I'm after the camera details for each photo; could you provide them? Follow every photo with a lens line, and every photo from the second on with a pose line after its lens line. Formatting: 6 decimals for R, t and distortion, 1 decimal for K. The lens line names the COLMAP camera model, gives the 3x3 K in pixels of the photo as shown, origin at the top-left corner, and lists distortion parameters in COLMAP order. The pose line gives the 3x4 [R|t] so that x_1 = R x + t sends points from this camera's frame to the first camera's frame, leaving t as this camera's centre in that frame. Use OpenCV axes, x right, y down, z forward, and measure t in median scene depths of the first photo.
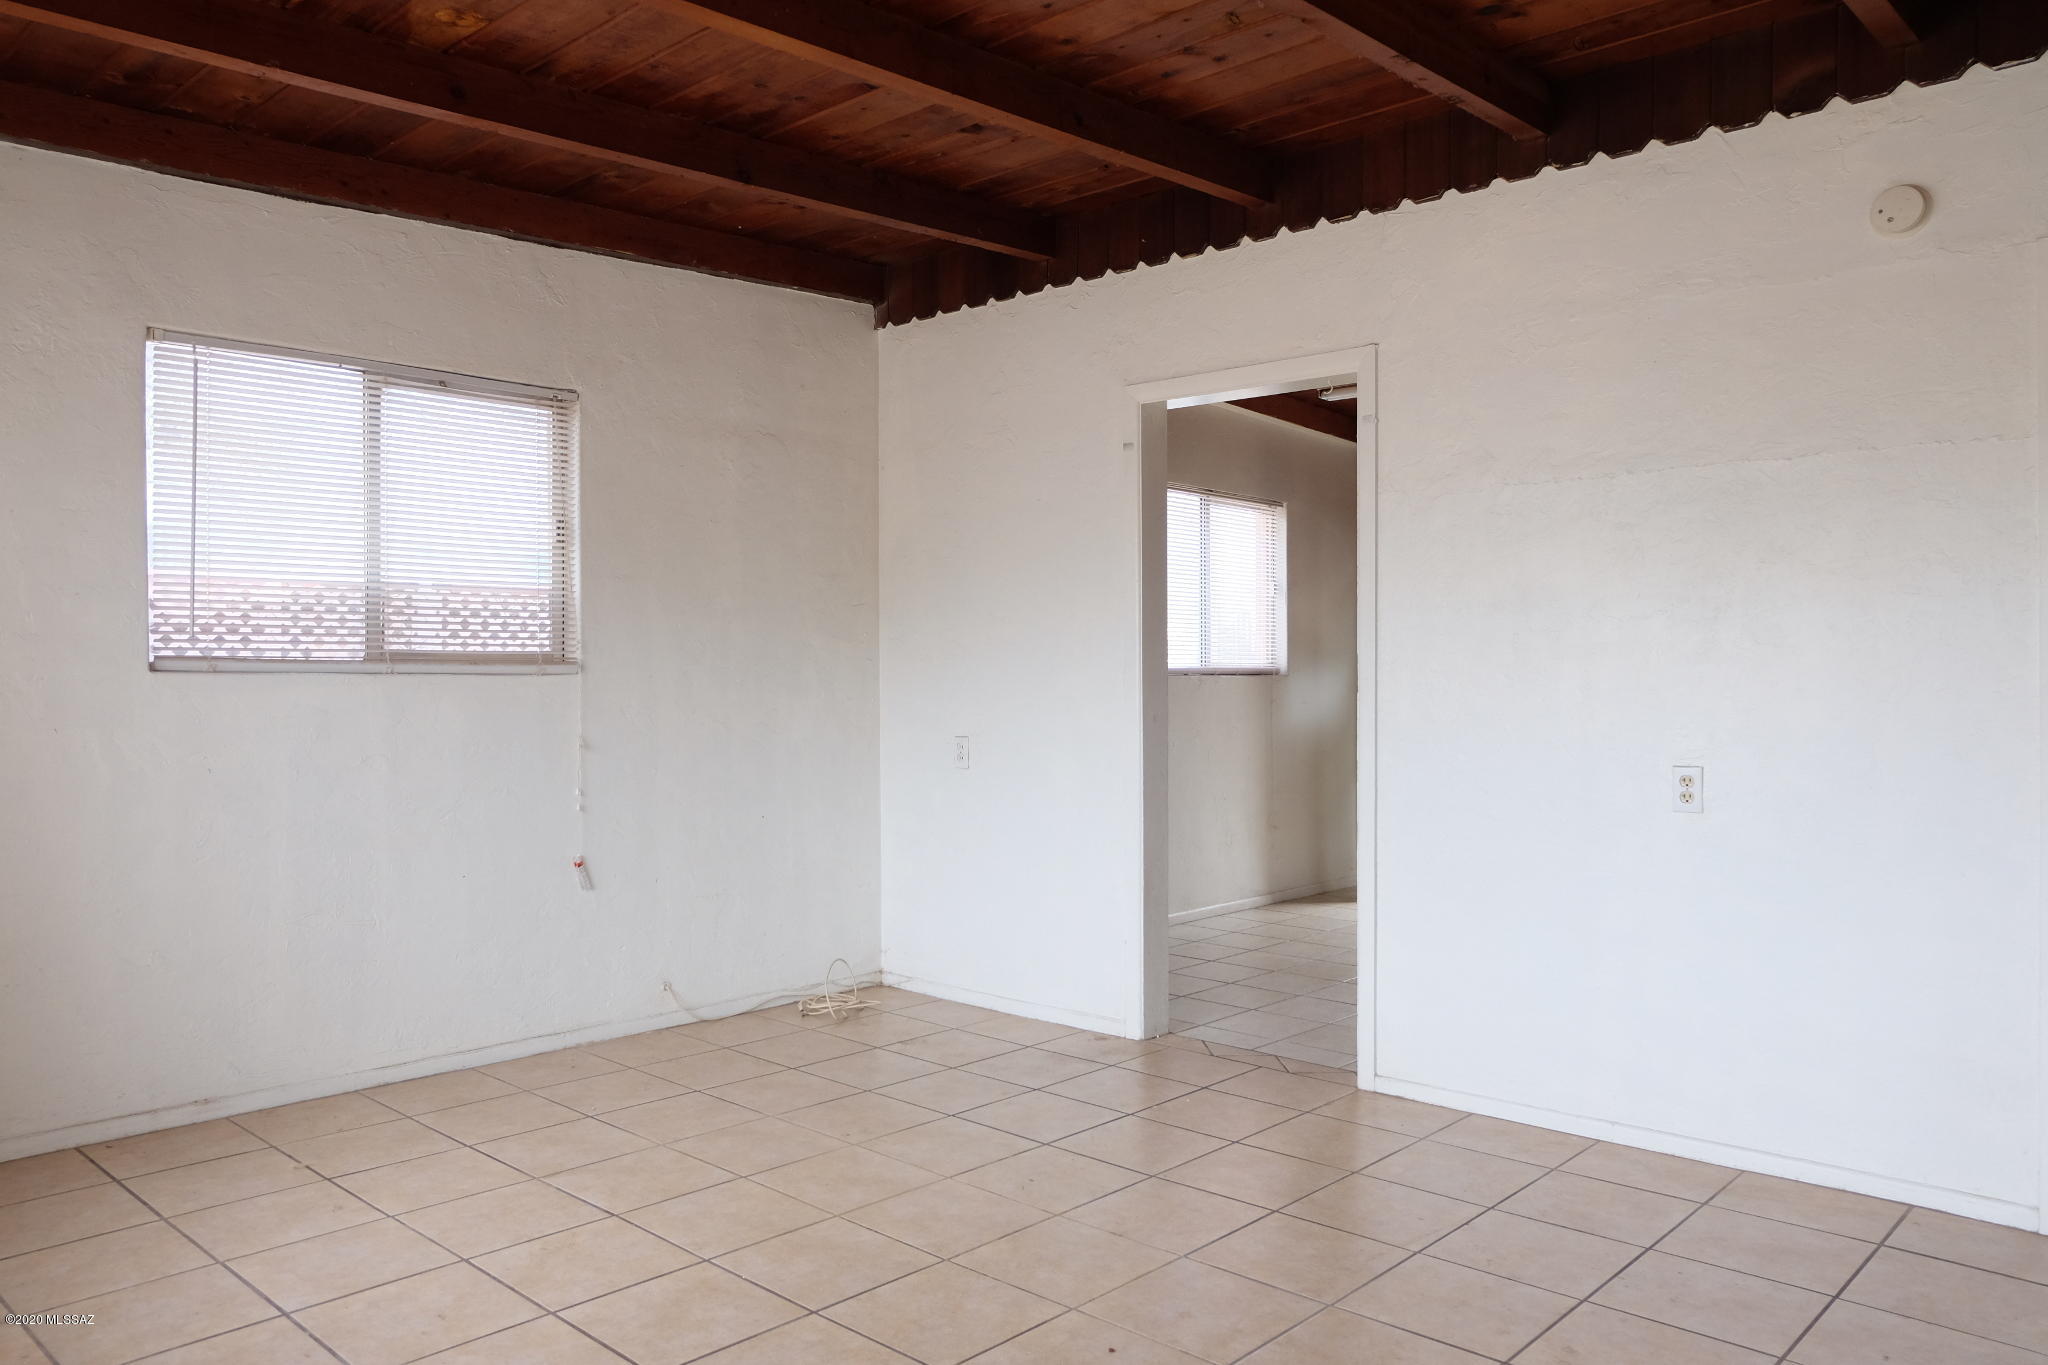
lens RADIAL K [[1459.8, 0, 1018.4], [0, 1459.8, 680.5], [0, 0, 1]] dist [-0.081059, 0.081622]
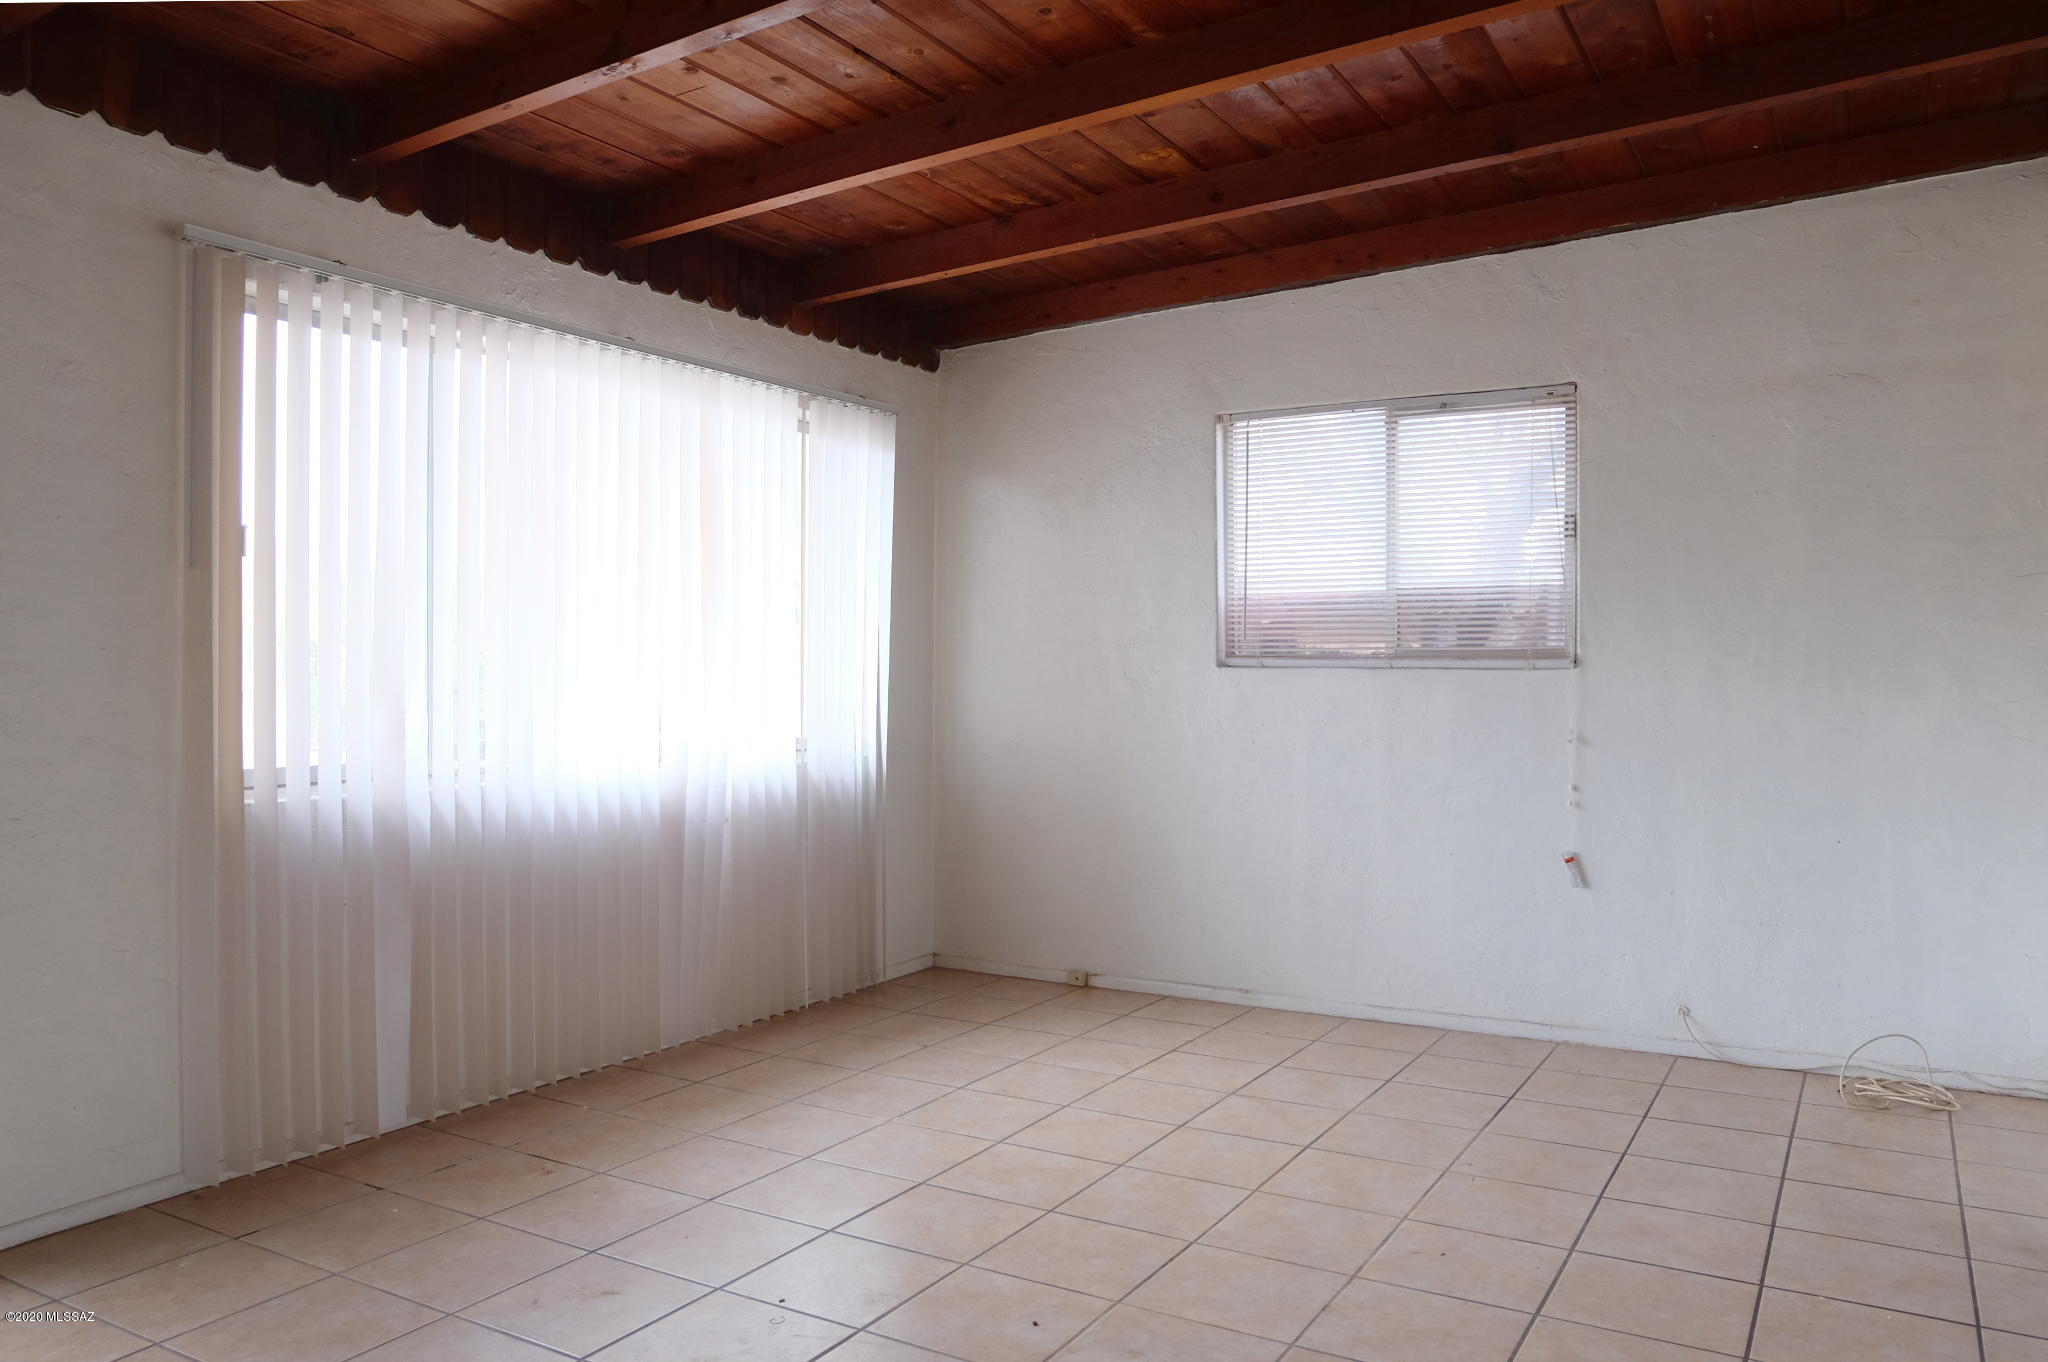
lens RADIAL K [[1459.8, 0, 1018.4], [0, 1459.8, 679.0], [0, 0, 1]] dist [-0.081059, 0.081622]
pose [[0.220360, 0.005195, -0.975405, 0.613502], [-0.004379, 0.999981, 0.004337, 0.000115], [0.975409, 0.003316, 0.220379, 0.439550]]
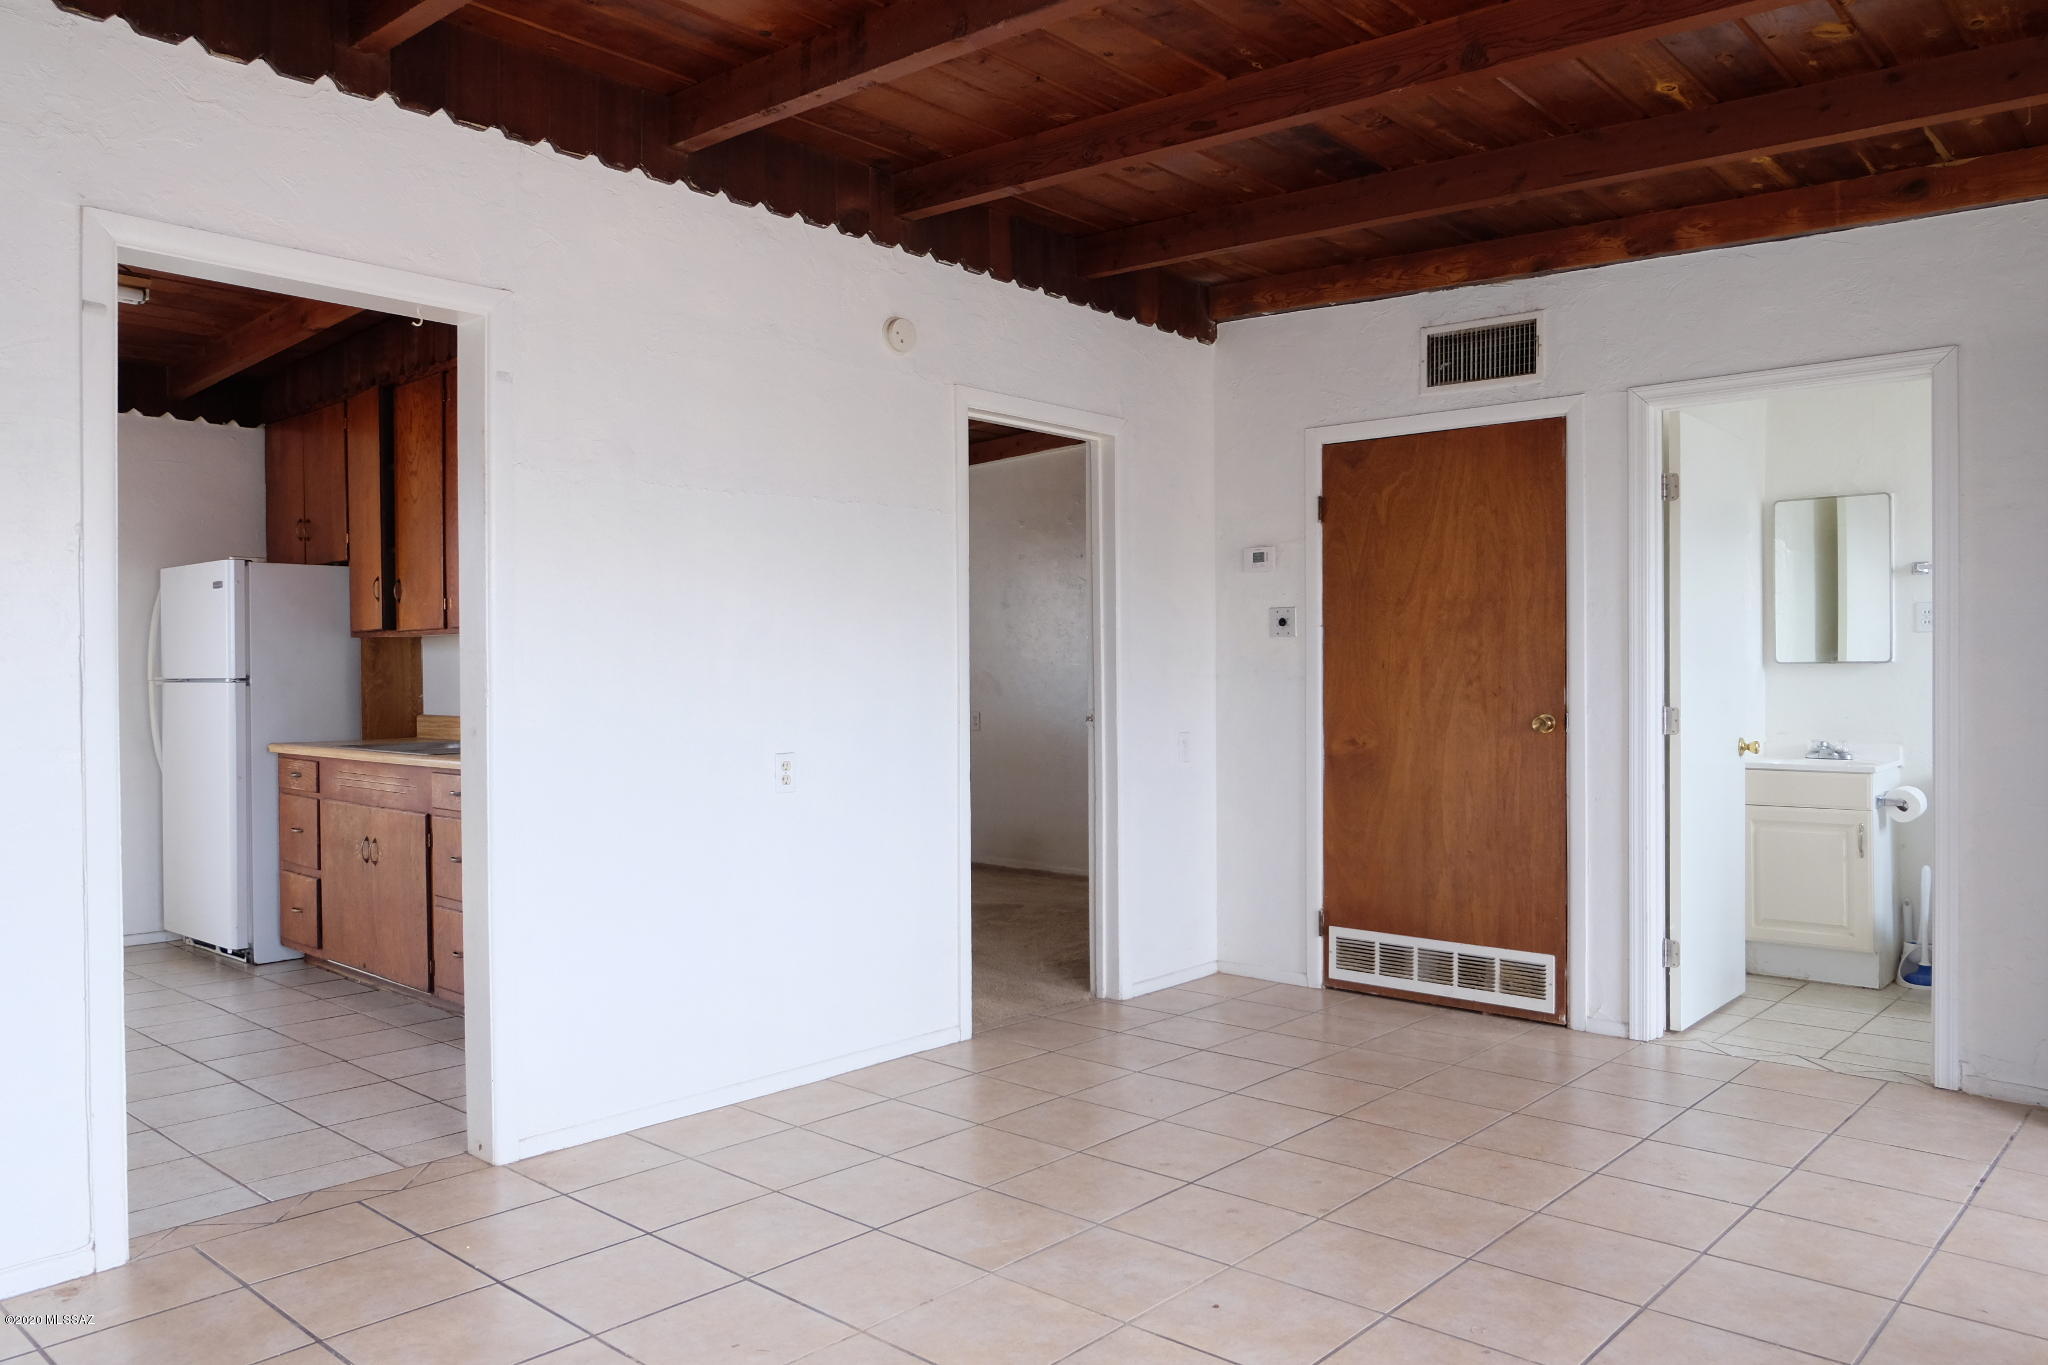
lens RADIAL K [[1459.8, 0, 1018.4], [0, 1459.8, 680.5], [0, 0, 1]] dist [-0.081059, 0.081622]
pose [[-0.019463, -0.005381, 0.999796, -0.581675], [0.008786, 0.999946, 0.005553, -0.003194], [-0.999772, 0.008893, -0.019414, 0.678351]]
